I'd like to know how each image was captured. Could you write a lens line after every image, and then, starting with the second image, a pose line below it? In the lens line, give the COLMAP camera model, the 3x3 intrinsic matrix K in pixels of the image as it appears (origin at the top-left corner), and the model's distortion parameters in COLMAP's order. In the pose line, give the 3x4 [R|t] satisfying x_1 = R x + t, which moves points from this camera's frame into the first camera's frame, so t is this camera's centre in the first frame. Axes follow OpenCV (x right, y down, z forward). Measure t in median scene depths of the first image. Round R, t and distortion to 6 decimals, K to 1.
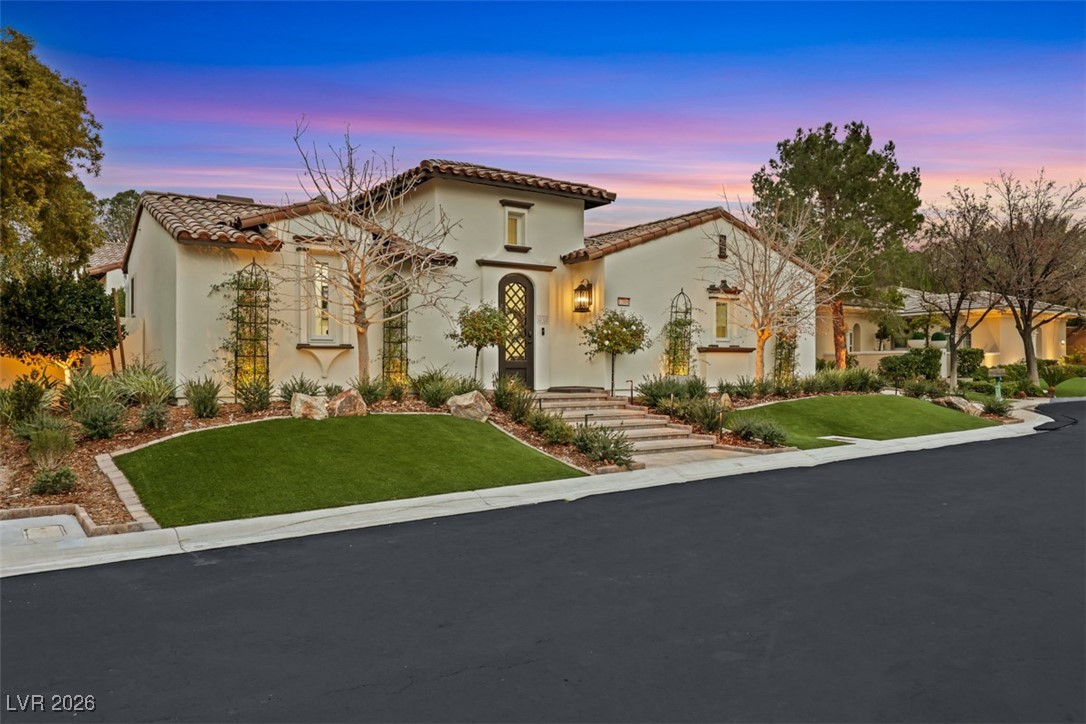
lens RADIAL K [[792.4, 0, 543.0], [0, 792.4, 362.0], [0, 0, 1]] dist [-0.001268, -0.000181]
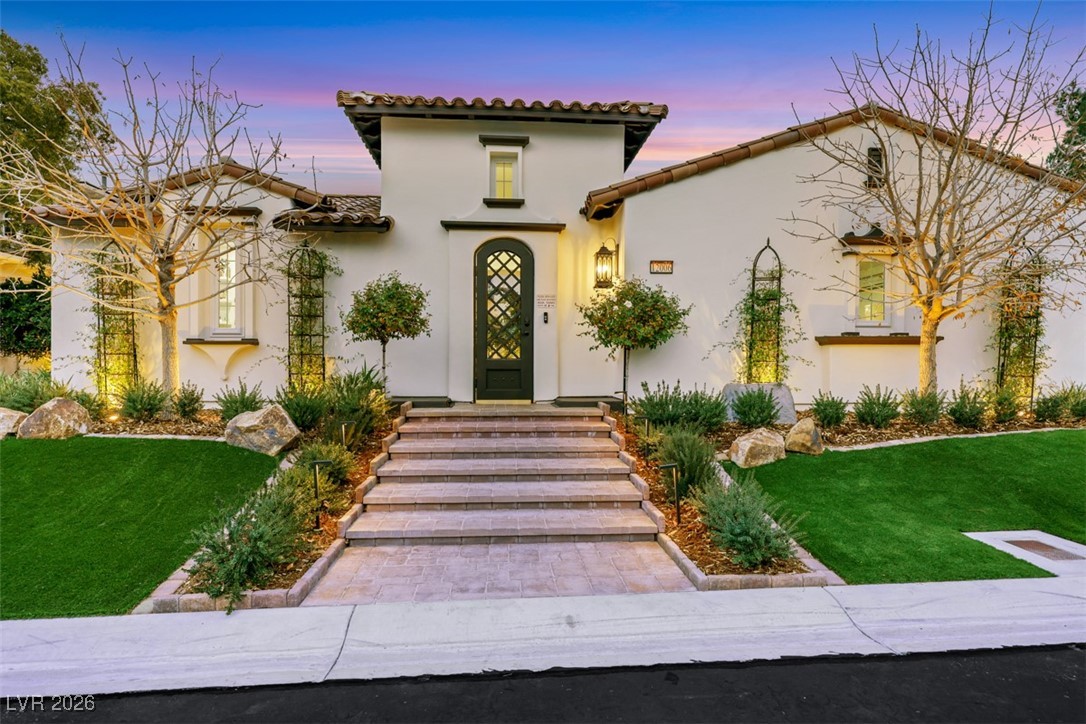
lens RADIAL K [[637.2, 0, 543.0], [0, 637.2, 362.0], [0, 0, 1]] dist [0.001711, 0.000384]
pose [[0.861372, 0.001404, -0.507973, 0.285953], [-0.000775, 0.999999, 0.001450, 0.000097], [0.507974, -0.000855, 0.861372, 0.513502]]
